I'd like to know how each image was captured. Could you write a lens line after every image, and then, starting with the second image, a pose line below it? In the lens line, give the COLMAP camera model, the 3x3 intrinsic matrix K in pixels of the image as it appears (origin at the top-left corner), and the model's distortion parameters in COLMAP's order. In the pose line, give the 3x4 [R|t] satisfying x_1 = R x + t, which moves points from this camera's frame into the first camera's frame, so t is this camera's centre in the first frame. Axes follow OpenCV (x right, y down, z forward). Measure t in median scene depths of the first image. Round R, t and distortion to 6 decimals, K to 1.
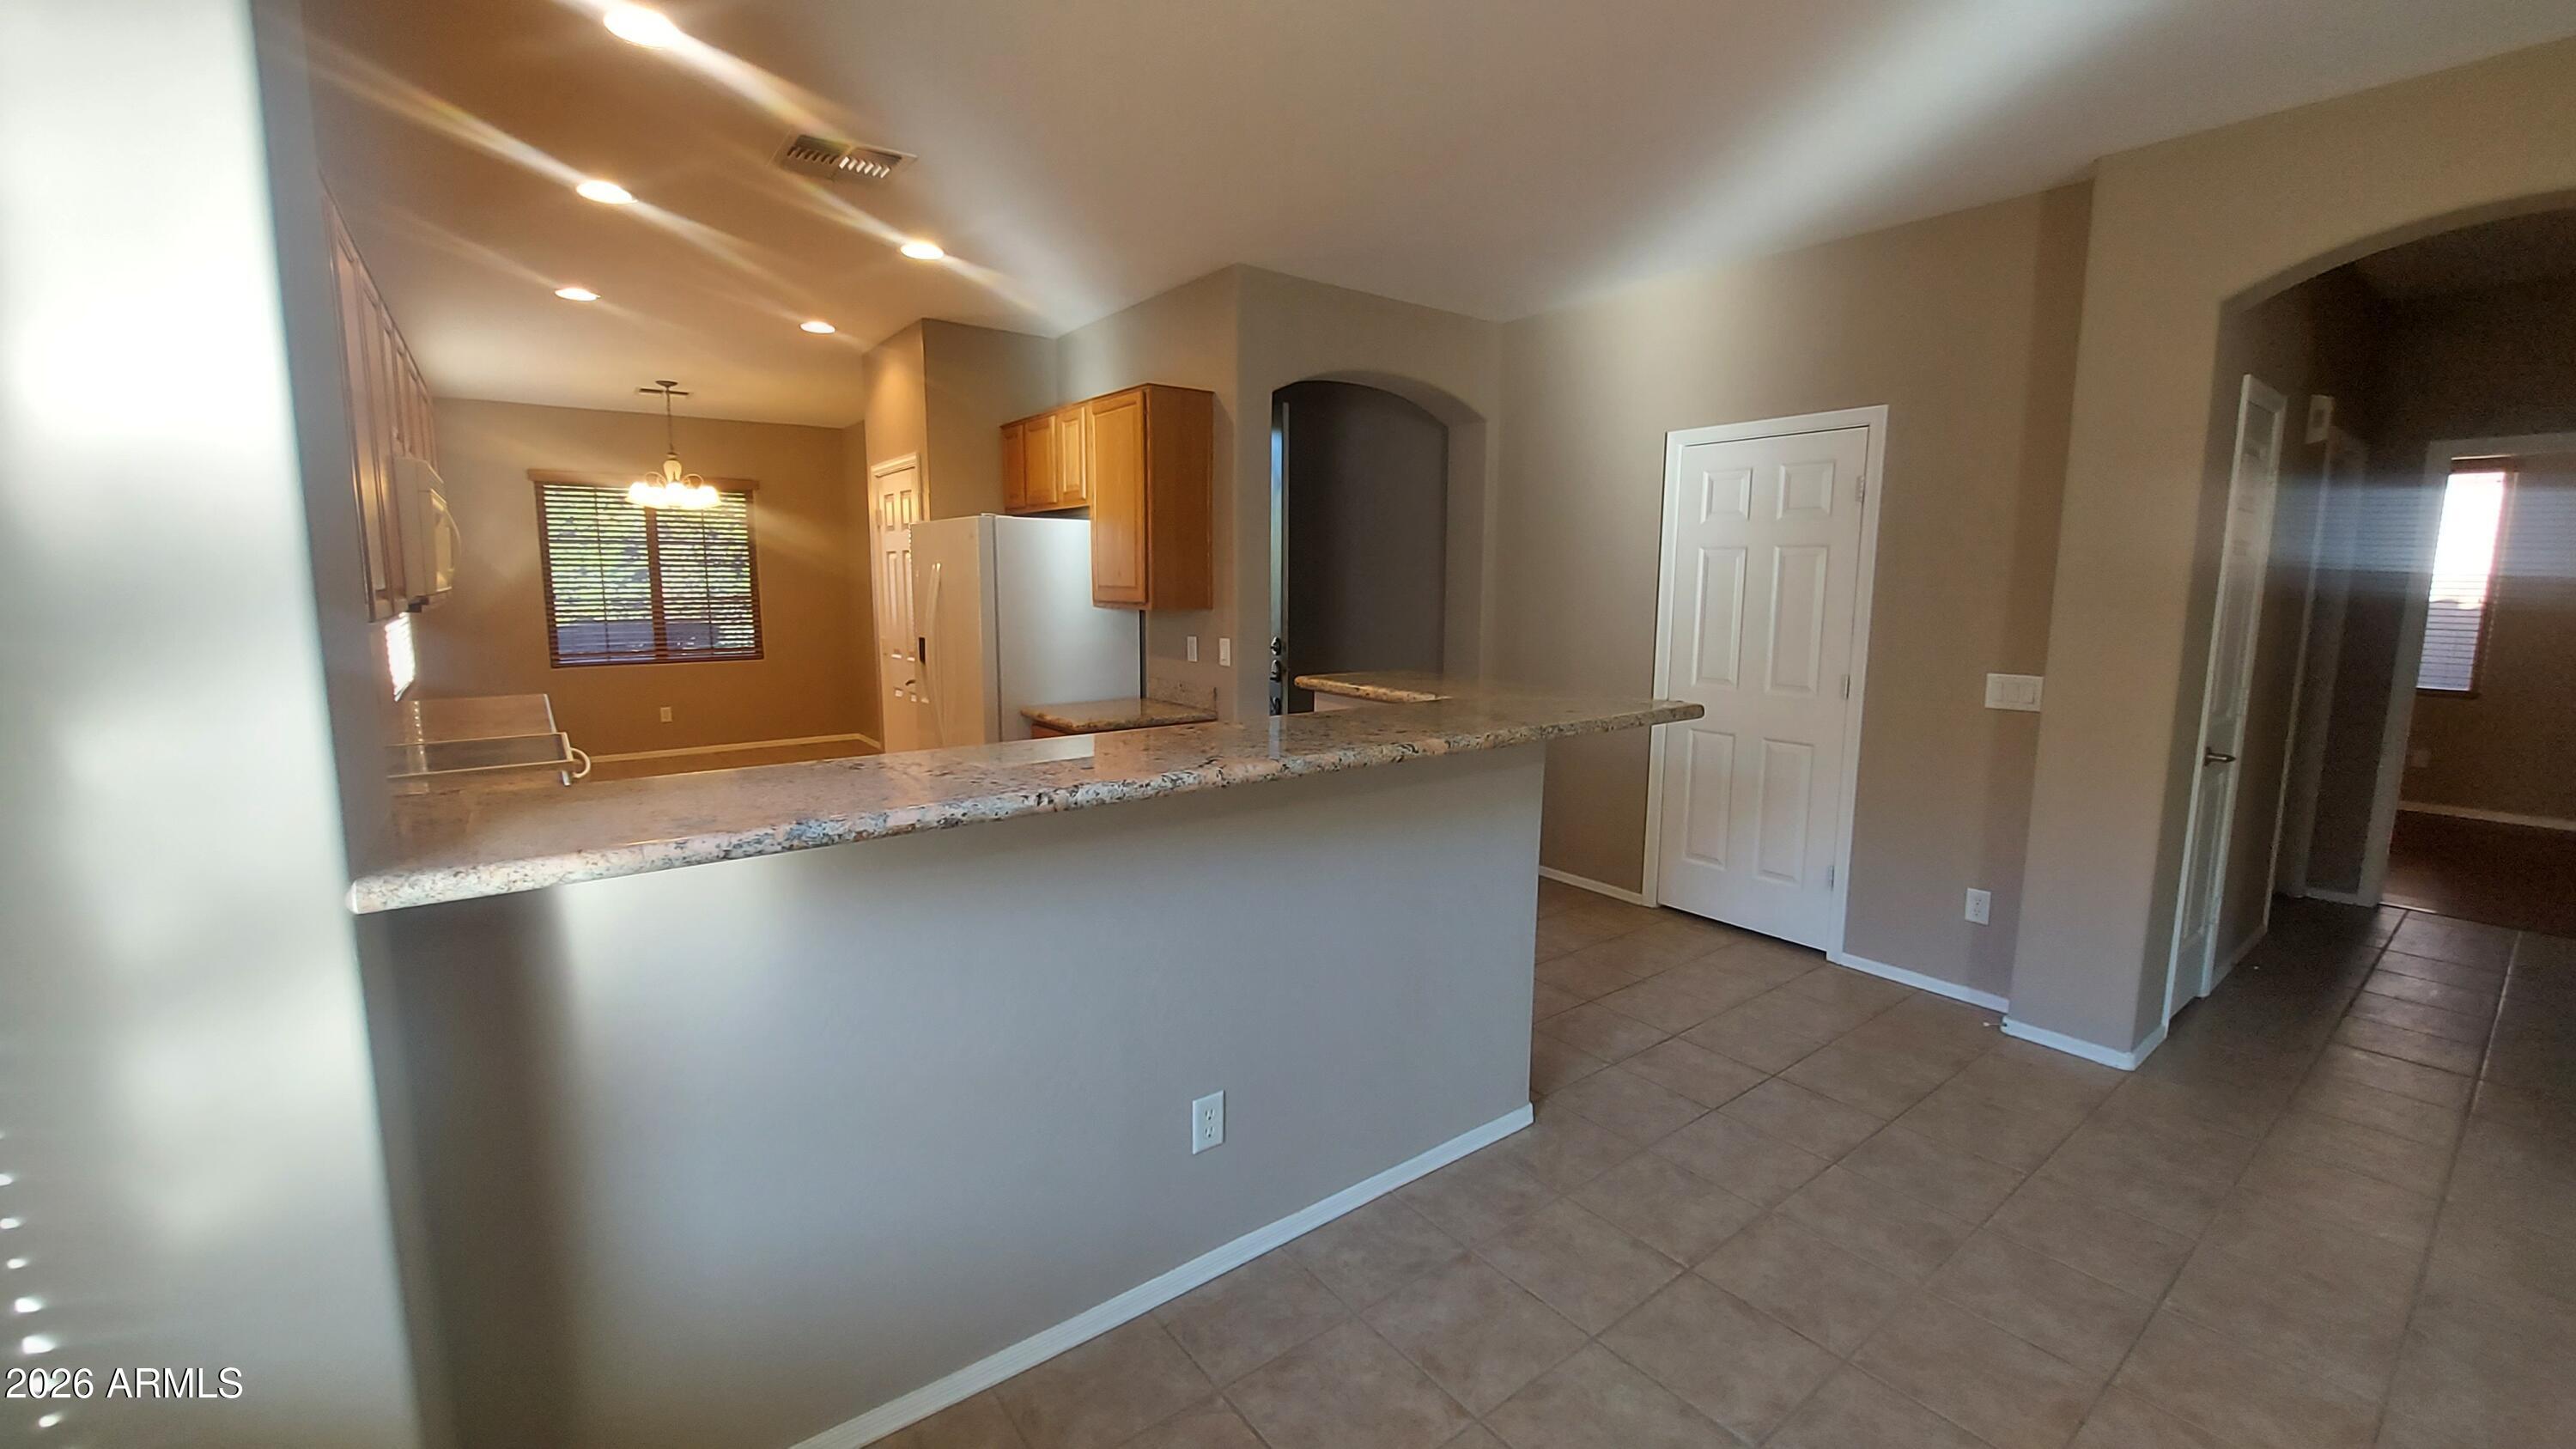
lens RADIAL K [[1023.2, 0, 1274.2], [0, 1023.2, 714.6], [0, 0, 1]] dist [-0.003087, -0.000030]
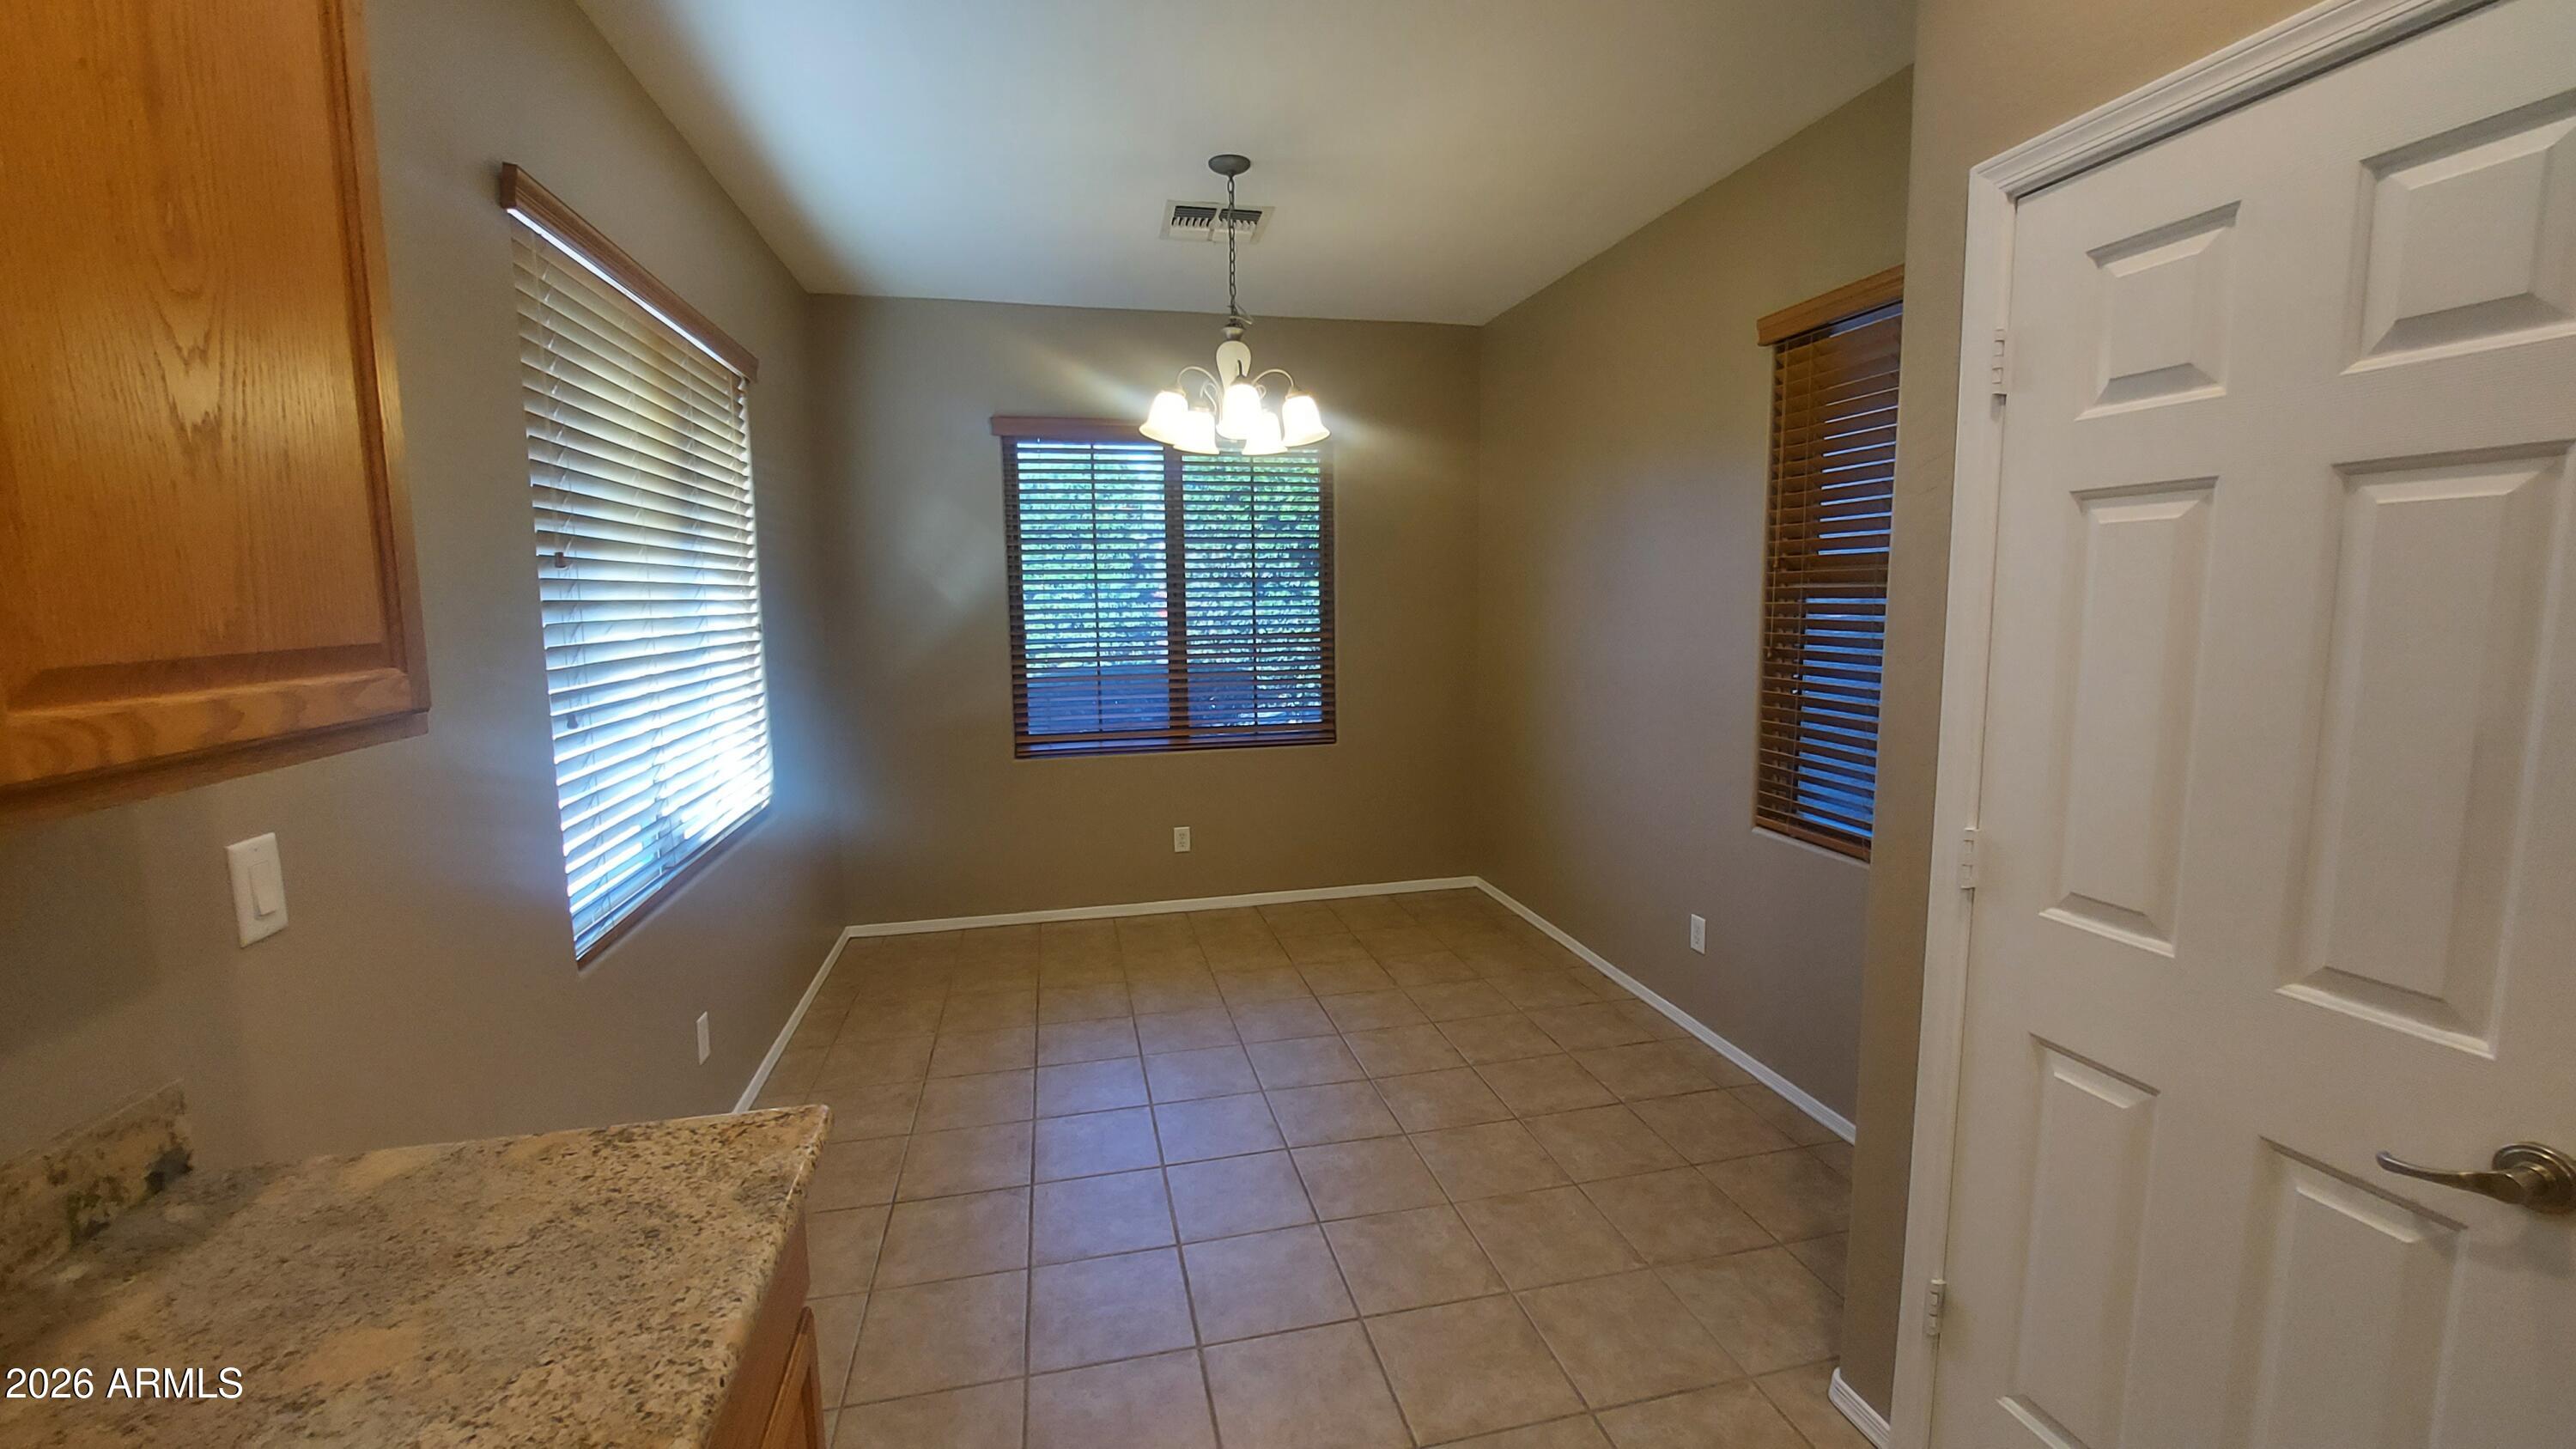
lens RADIAL K [[1023.2, 0, 1290.4], [0, 1023.2, 718.8], [0, 0, 1]] dist [-0.003087, -0.000030]
pose [[0.916637, 0.039178, -0.397796, -0.328053], [-0.043937, 0.999030, -0.002852, -0.072501], [0.397299, 0.020092, 0.917469, 0.519068]]
